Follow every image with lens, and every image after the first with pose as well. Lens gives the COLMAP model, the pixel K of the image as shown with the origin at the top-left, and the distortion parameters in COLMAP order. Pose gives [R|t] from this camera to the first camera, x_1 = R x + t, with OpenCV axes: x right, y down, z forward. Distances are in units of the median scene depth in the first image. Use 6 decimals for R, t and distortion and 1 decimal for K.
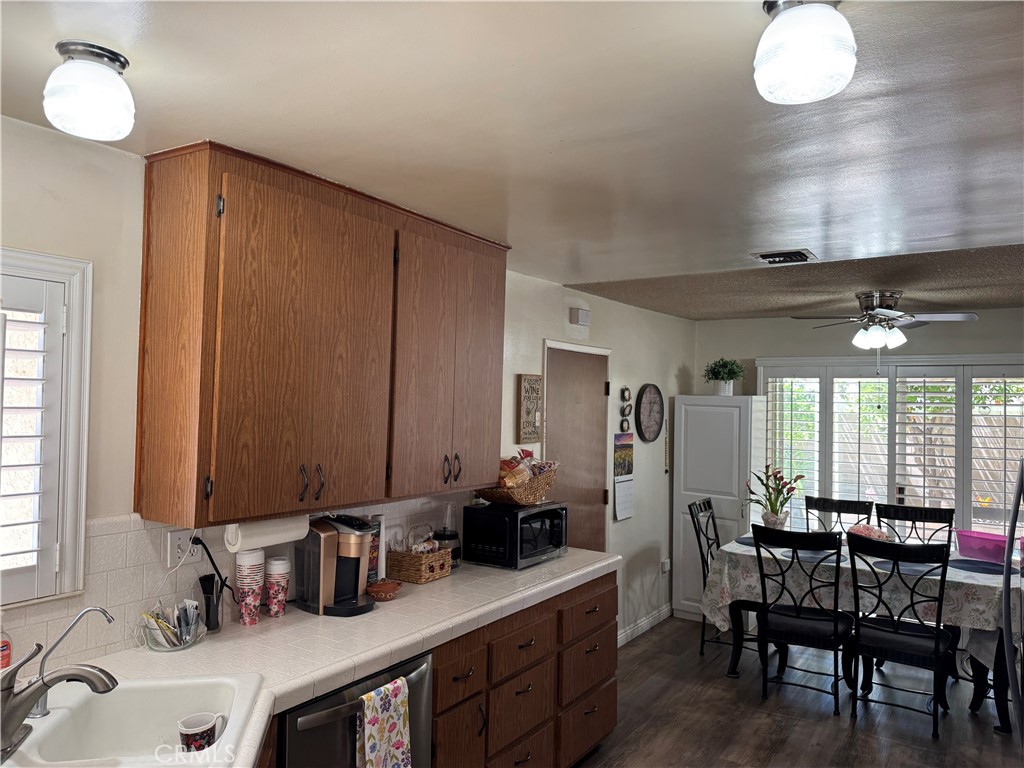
lens RADIAL K [[720.5, 0, 512.0], [0, 720.5, 384.0], [0, 0, 1]] dist [0.108605, -0.167231]
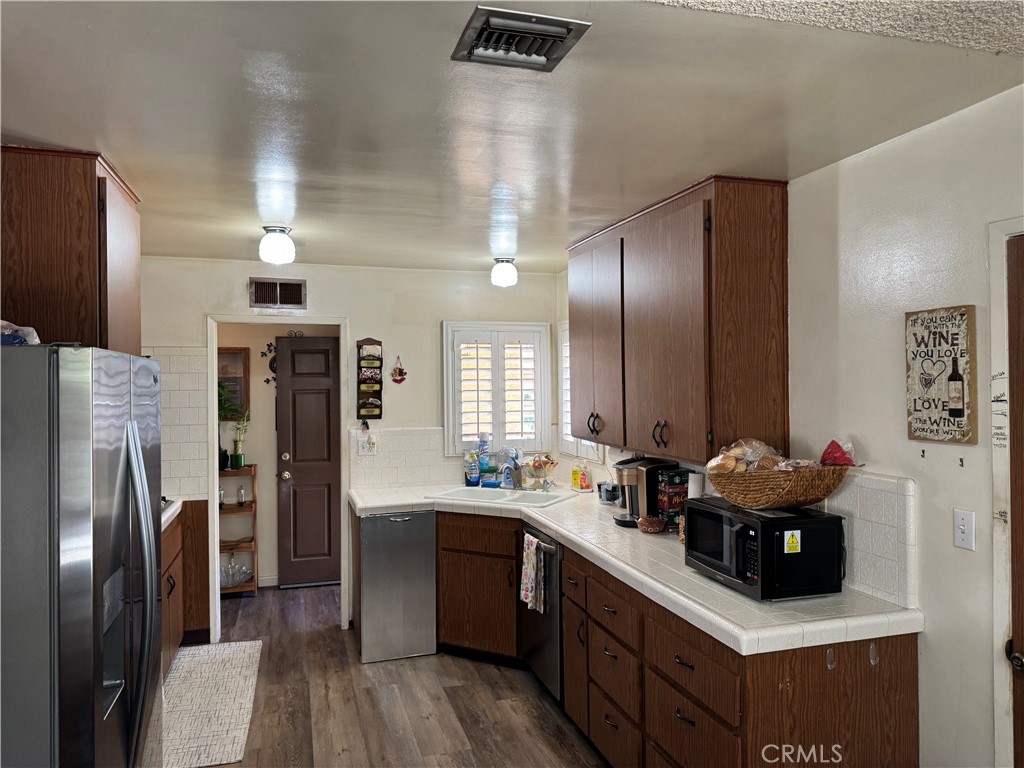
lens RADIAL K [[720.5, 0, 512.0], [0, 720.5, 384.0], [0, 0, 1]] dist [0.108605, -0.167231]
pose [[-0.639091, -0.019759, -0.768877, 0.637992], [0.009353, 0.999396, -0.033458, 0.056756], [0.769074, -0.028574, -0.638520, 1.120893]]
